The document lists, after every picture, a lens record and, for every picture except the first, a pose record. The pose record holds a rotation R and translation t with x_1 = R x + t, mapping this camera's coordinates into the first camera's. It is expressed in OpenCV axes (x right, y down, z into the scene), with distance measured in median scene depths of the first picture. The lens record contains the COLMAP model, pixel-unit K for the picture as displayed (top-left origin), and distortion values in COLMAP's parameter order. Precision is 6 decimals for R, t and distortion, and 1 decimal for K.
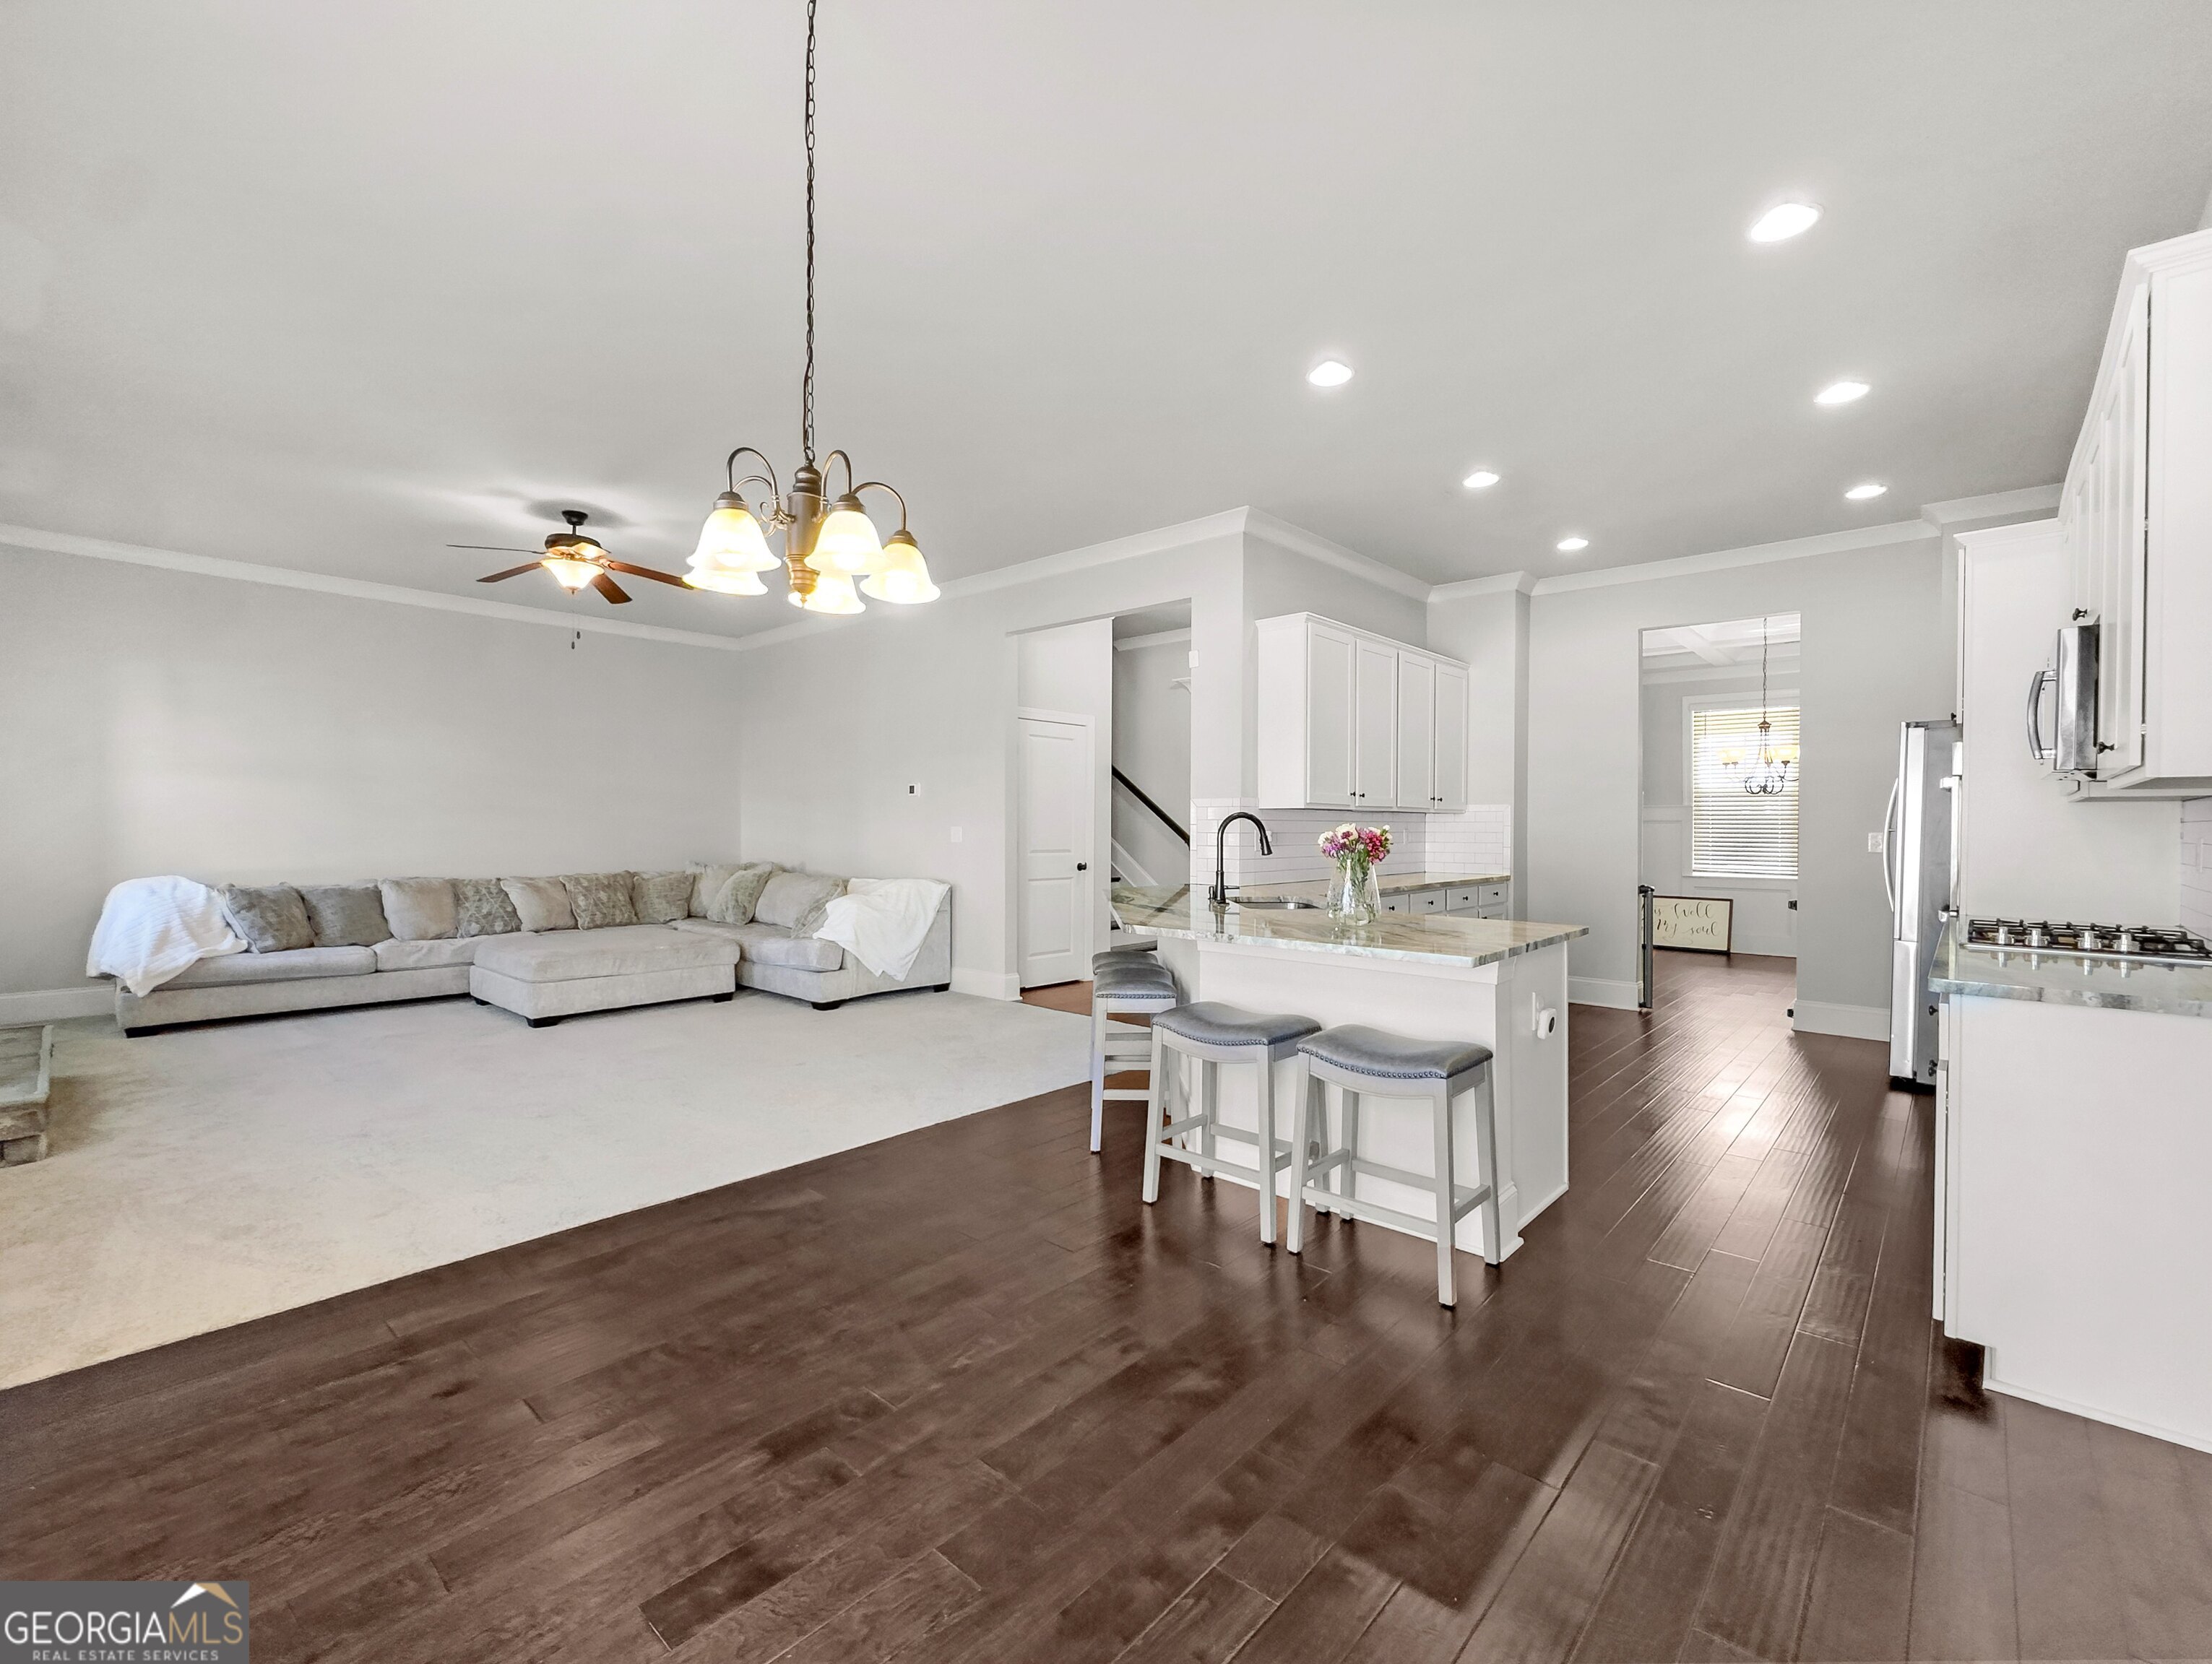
lens RADIAL K [[960.1, 0, 1106.0], [0, 960.1, 832.0], [0, 0, 1]] dist [-0.000694, -0.000052]
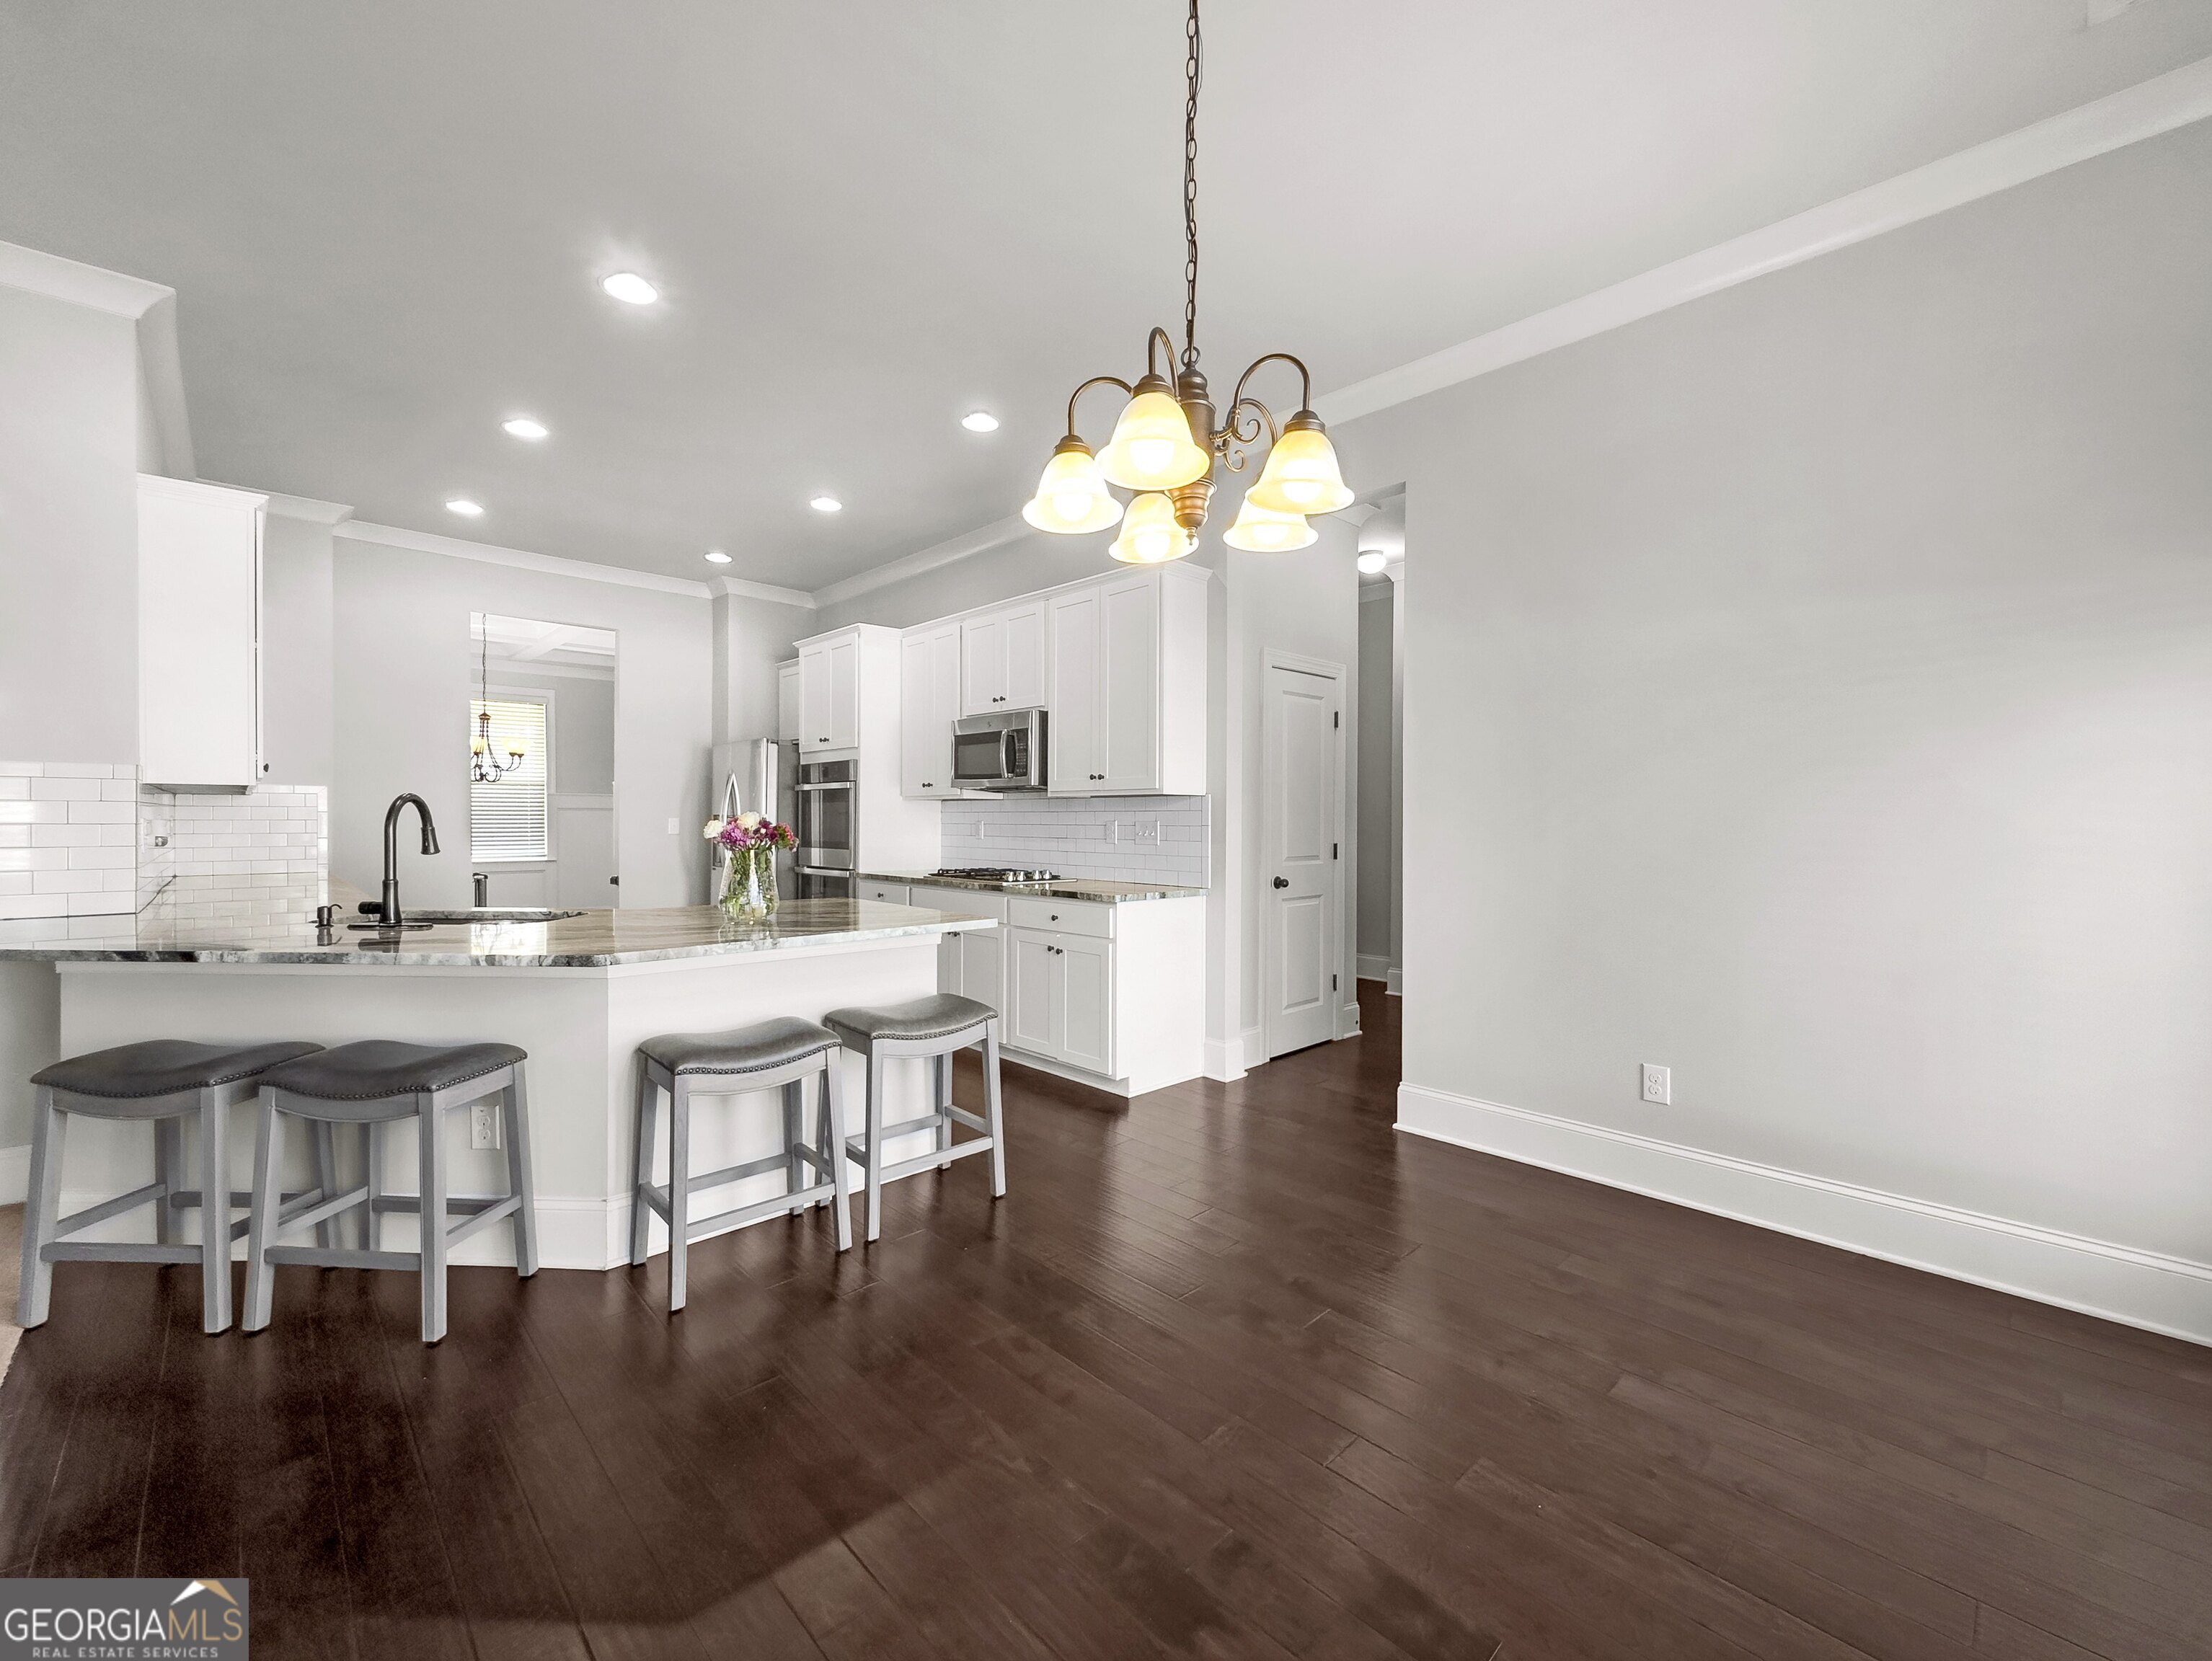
lens RADIAL K [[902.9, 0, 1106.0], [0, 902.9, 830.5], [0, 0, 1]] dist [0.000066, 0.000168]
pose [[0.067714, -0.017926, 0.997544, -0.664977], [0.001857, 0.999839, 0.017842, -0.006735], [-0.997703, 0.000644, 0.067736, 0.636381]]
